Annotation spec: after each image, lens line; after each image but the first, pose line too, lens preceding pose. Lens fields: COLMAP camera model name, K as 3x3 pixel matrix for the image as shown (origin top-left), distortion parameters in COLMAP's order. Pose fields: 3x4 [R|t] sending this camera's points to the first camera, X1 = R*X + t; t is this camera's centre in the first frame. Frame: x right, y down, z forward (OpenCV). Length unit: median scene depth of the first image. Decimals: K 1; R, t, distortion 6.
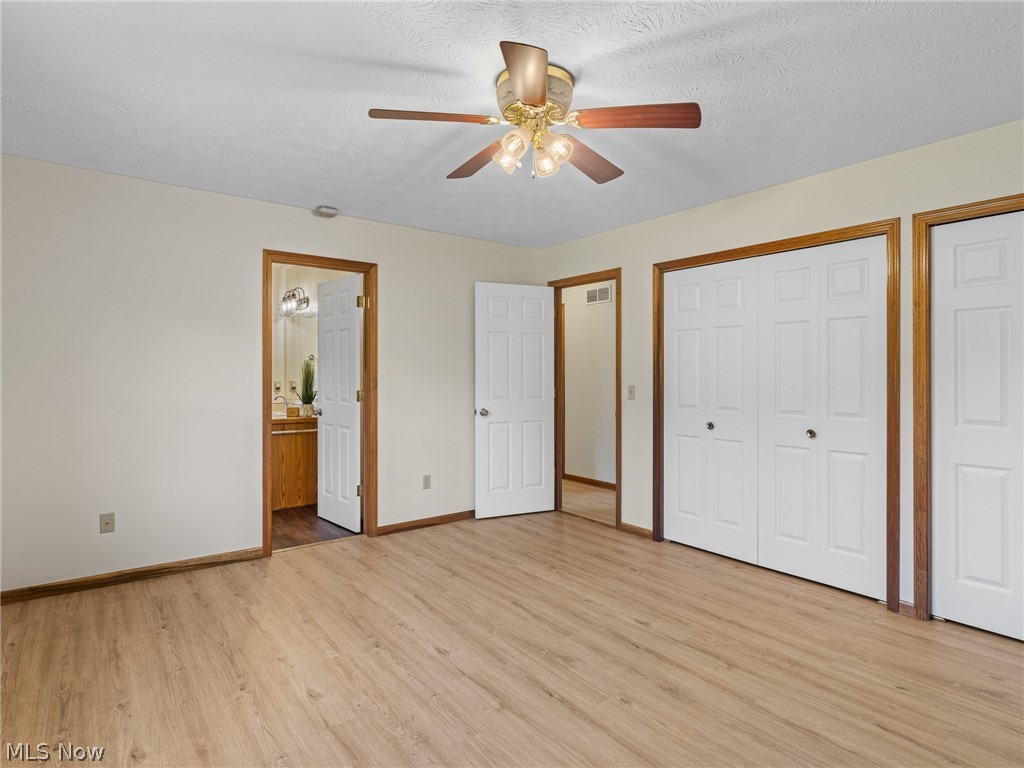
lens RADIAL K [[555.8, 0, 510.1], [0, 555.8, 376.7], [0, 0, 1]] dist [-0.013578, 0.005112]
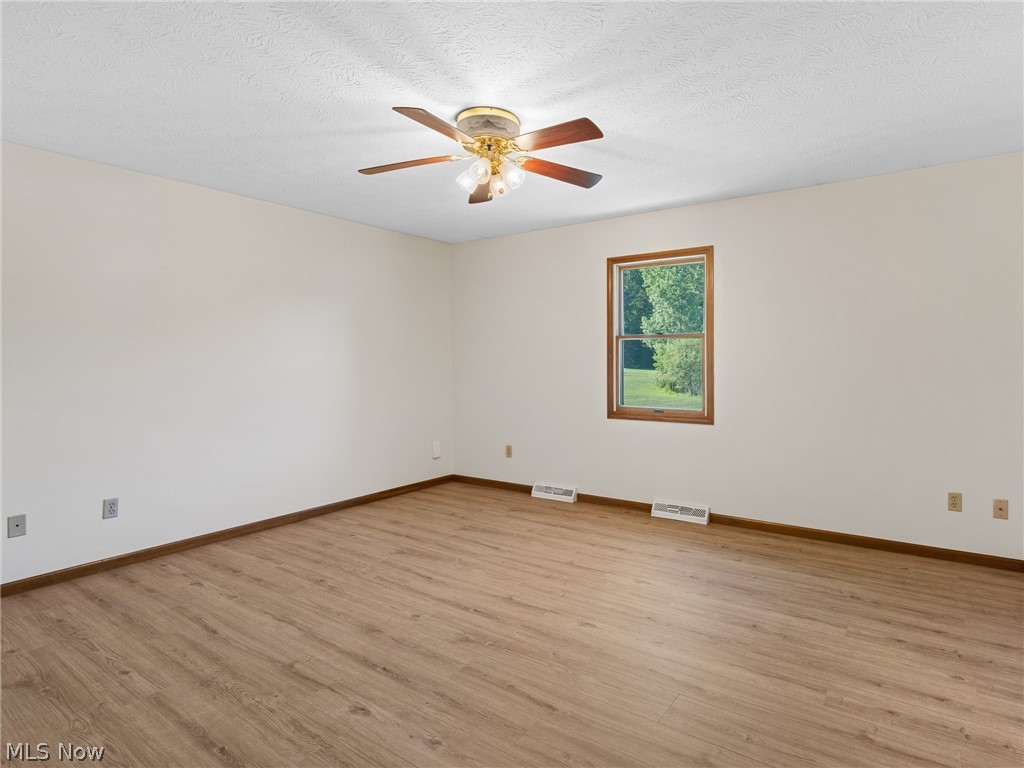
lens RADIAL K [[540.1, 0, 510.9], [0, 540.1, 380.4], [0, 0, 1]] dist [-0.003145, 0.002202]
pose [[-0.976323, 0.010093, -0.216084, 0.226051], [0.001103, 0.999130, 0.041685, 0.005364], [0.216317, 0.040459, -0.975485, 1.940108]]
